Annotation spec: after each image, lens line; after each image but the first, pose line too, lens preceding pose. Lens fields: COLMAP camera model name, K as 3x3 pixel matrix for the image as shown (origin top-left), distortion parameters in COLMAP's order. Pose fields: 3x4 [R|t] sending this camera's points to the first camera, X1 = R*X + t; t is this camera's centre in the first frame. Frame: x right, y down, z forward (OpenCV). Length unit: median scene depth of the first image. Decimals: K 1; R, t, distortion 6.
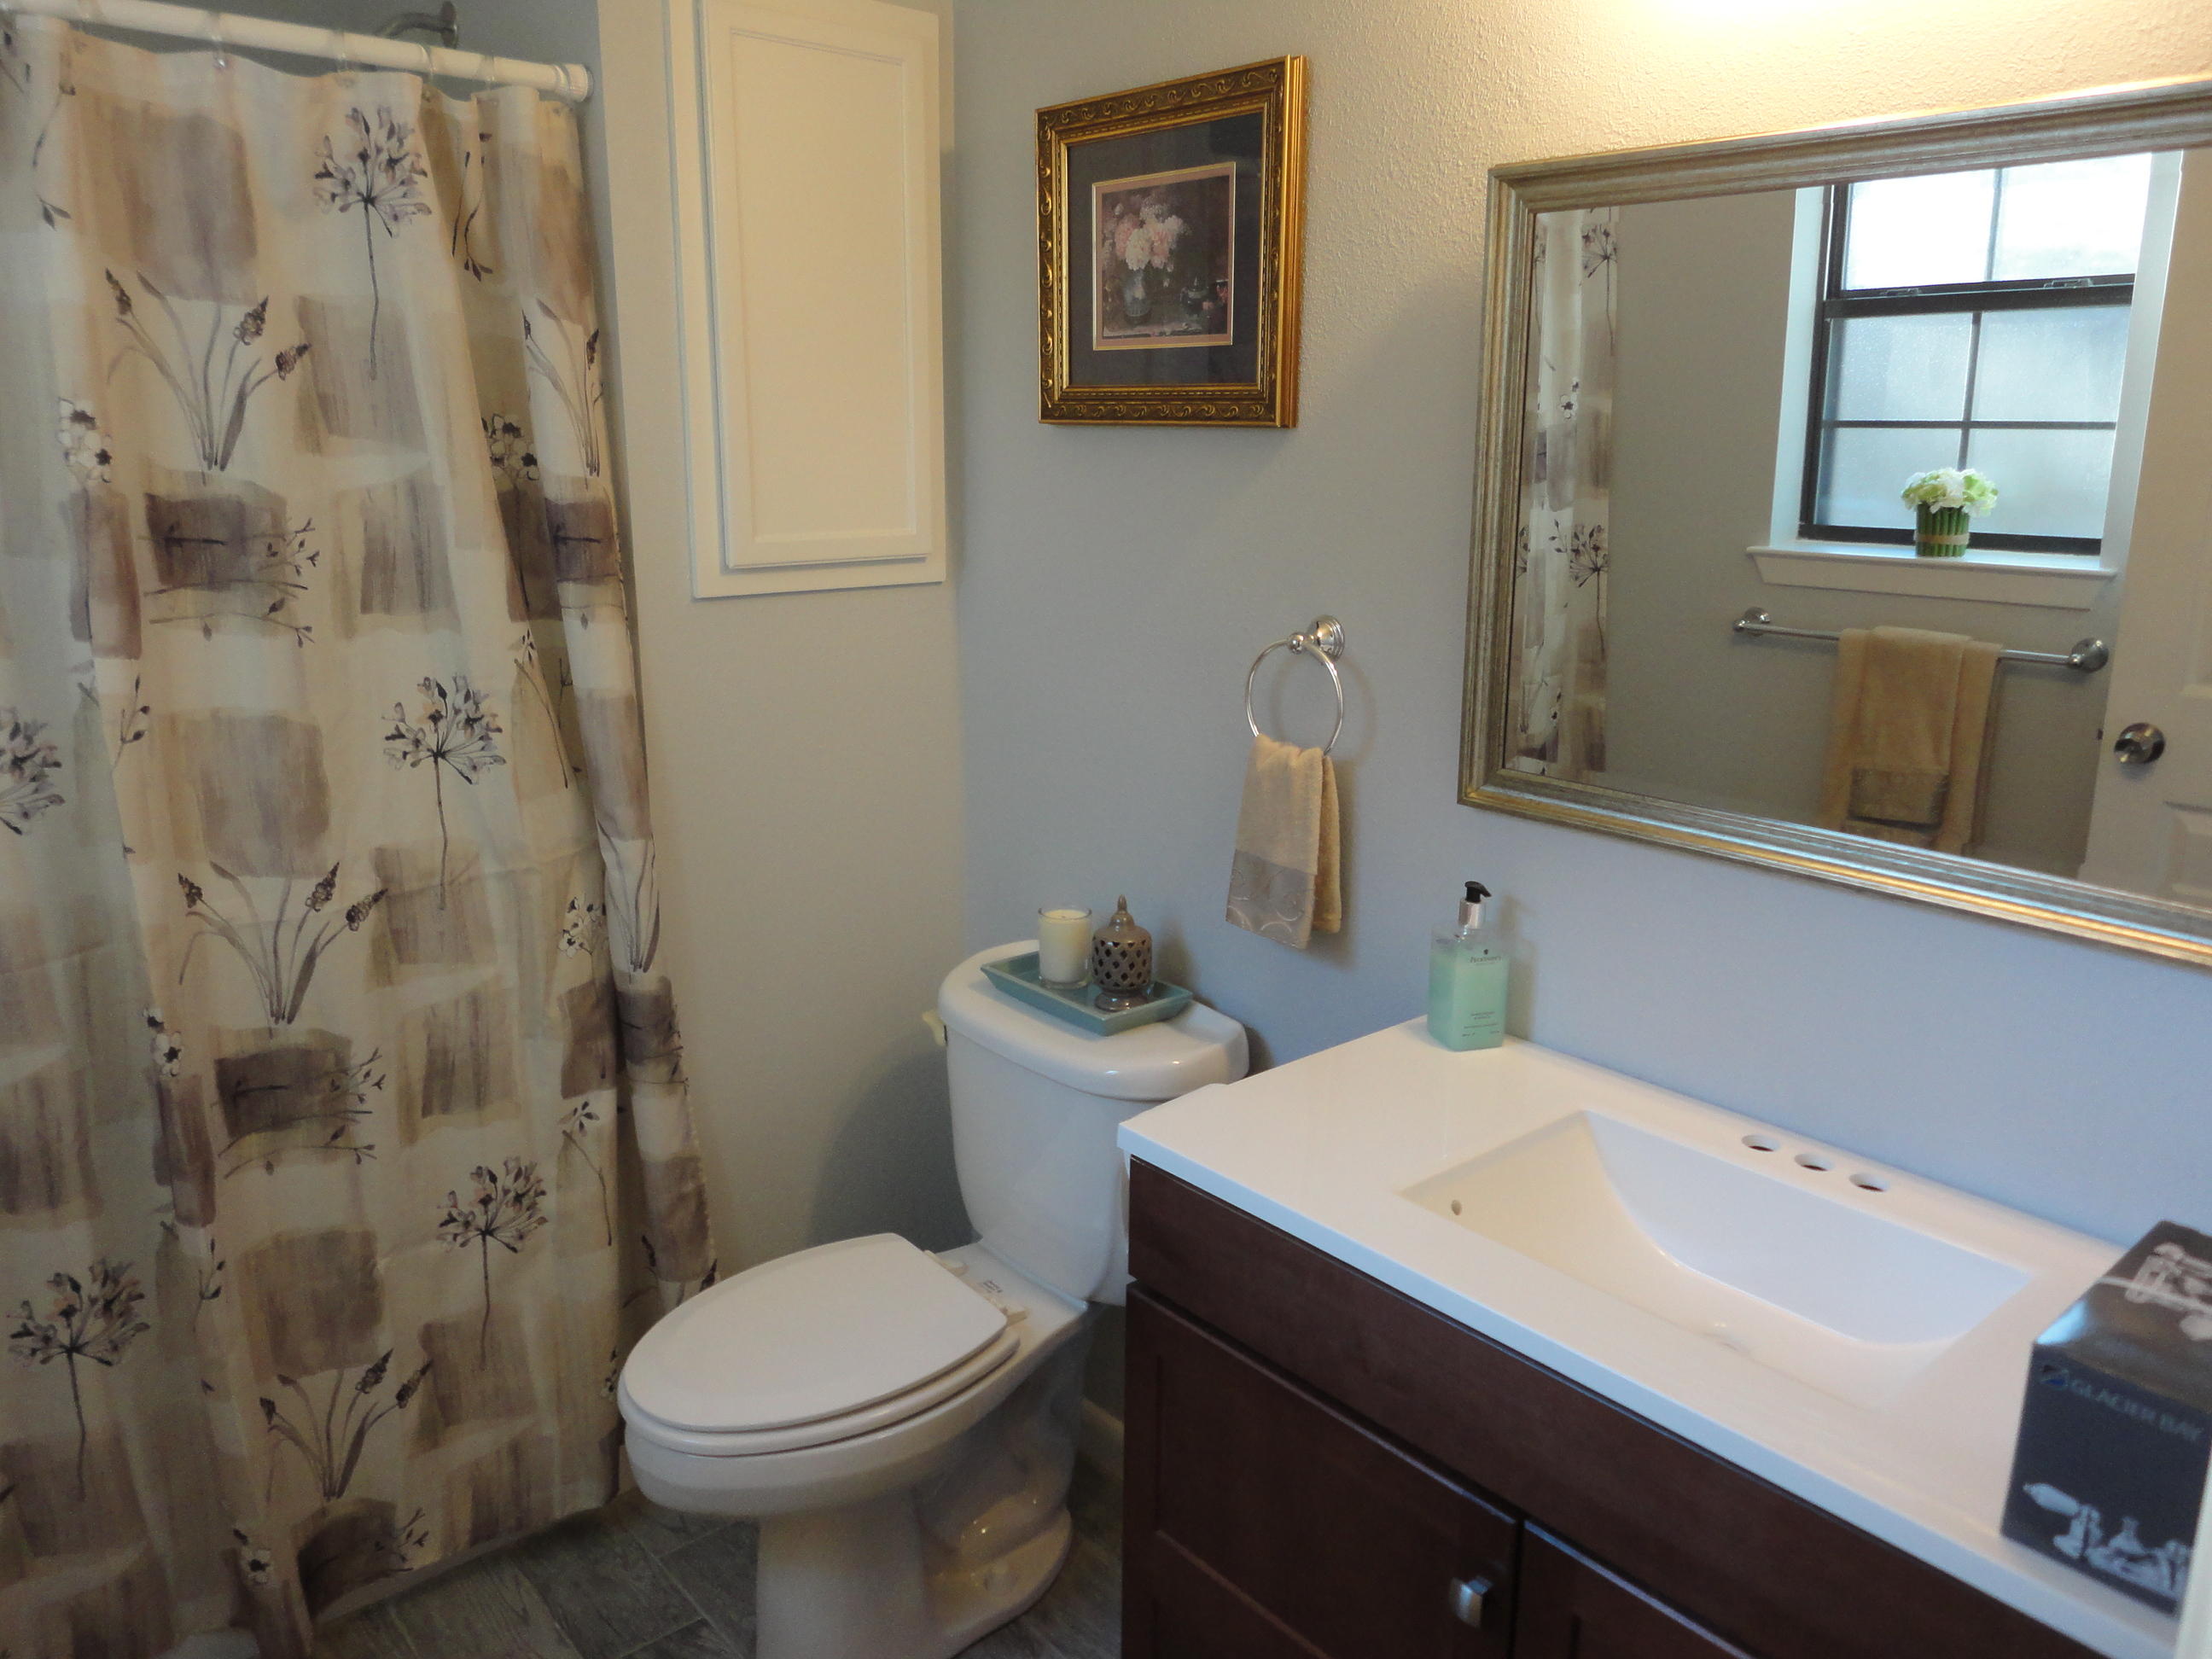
lens RADIAL K [[1632.9, 0, 1112.2], [0, 1632.9, 828.8], [0, 0, 1]] dist [0.006077, 0.003422]
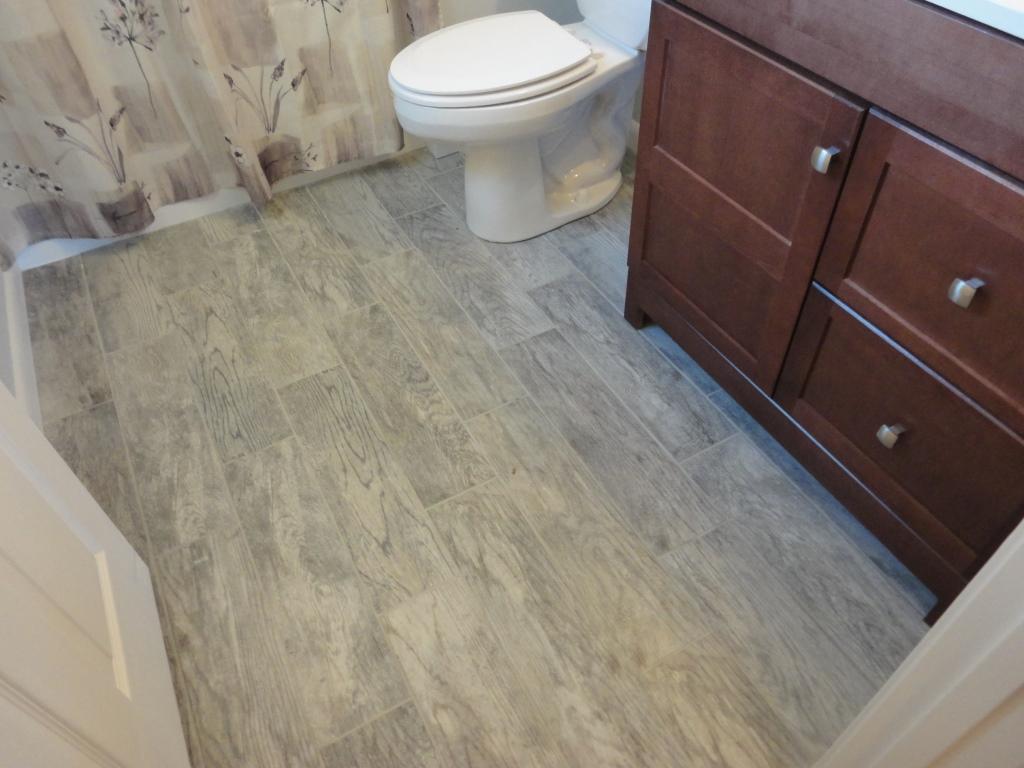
lens RADIAL K [[755.9, 0, 514.9], [0, 755.9, 383.7], [0, 0, 1]] dist [0.006077, 0.003422]
pose [[0.979175, 0.115885, -0.166693, 0.034611], [-0.004592, 0.833511, 0.552484, 0.134878], [0.202965, -0.540213, 0.816686, 0.085973]]
